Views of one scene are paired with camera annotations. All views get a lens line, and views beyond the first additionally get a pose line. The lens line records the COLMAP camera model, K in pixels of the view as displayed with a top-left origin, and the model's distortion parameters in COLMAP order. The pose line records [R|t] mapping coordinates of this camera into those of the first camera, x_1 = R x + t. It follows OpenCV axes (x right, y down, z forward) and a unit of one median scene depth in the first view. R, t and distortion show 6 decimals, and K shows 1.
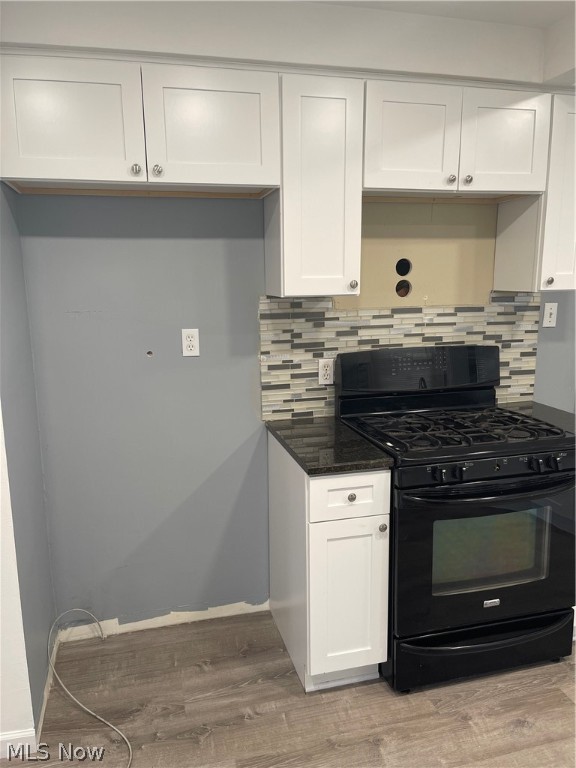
lens RADIAL K [[583.1, 0, 288.0], [0, 583.1, 384.0], [0, 0, 1]] dist [0.045563, -0.061720]
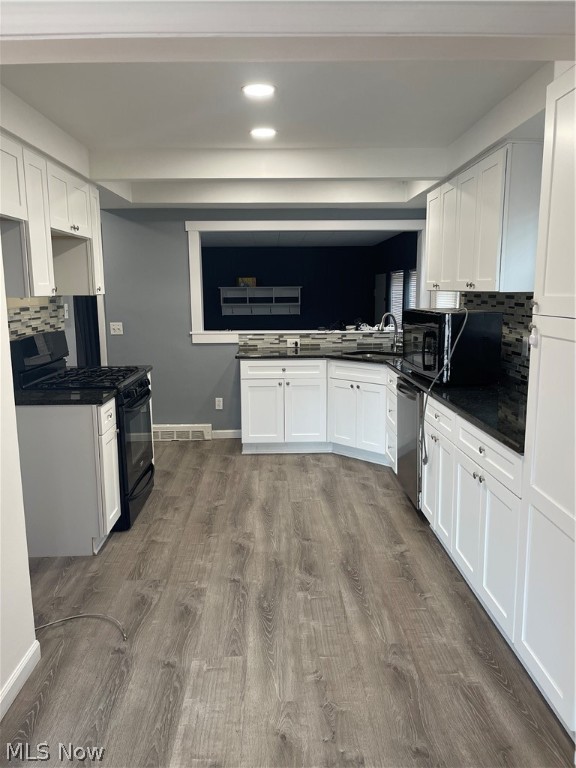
lens RADIAL K [[583.1, 0, 288.0], [0, 583.1, 384.0], [0, 0, 1]] dist [0.045563, -0.061720]
pose [[0.227704, -0.153689, 0.961525, -1.301146], [0.187581, 0.975893, 0.111563, 0.015174], [-0.955492, 0.154961, 0.251044, 0.075087]]
